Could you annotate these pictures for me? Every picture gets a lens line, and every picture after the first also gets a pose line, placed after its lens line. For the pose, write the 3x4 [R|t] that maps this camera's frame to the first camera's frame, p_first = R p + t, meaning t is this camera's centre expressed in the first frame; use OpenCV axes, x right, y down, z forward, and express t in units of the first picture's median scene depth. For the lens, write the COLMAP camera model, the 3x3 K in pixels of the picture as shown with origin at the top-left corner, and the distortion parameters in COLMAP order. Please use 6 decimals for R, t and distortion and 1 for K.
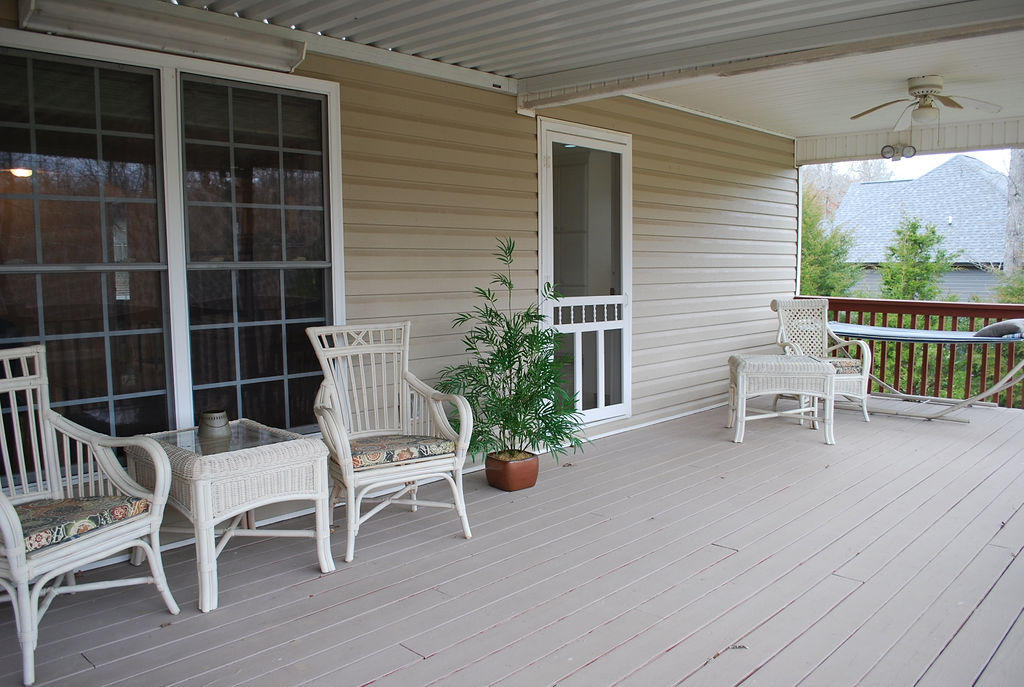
lens RADIAL K [[808.8, 0, 513.3], [0, 808.8, 349.0], [0, 0, 1]] dist [-0.079371, 0.005466]
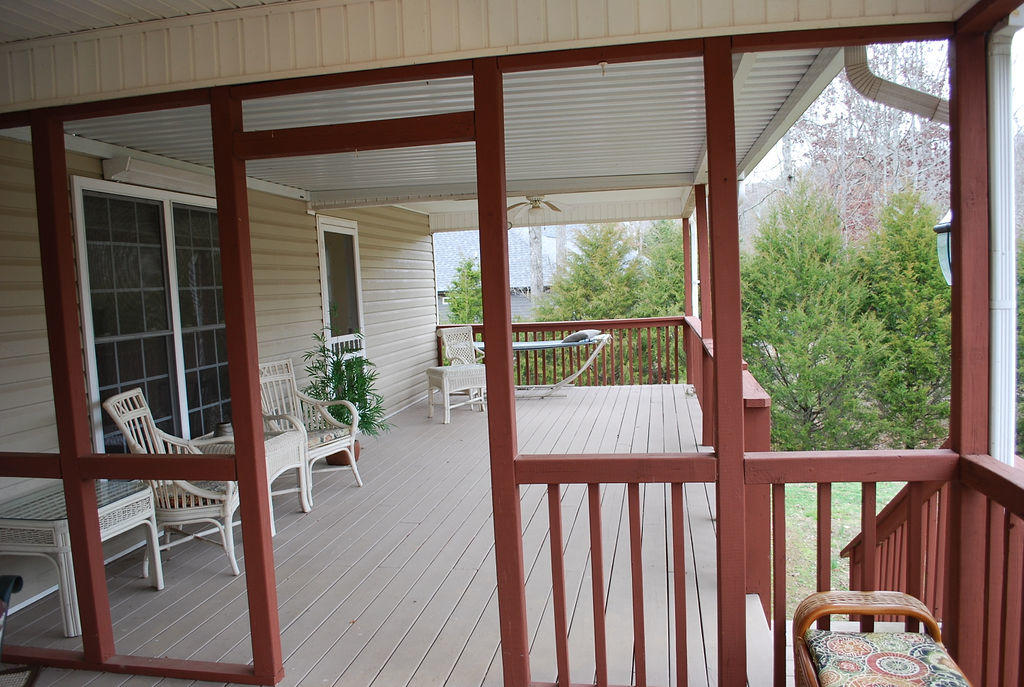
lens RADIAL K [[808.8, 0, 512.7], [0, 808.8, 346.0], [0, 0, 1]] dist [-0.079371, 0.005466]
pose [[0.836353, -0.074963, 0.543041, -0.475394], [0.098551, 0.995027, -0.014425, 0.004514], [-0.539260, 0.065582, 0.839582, -0.396687]]
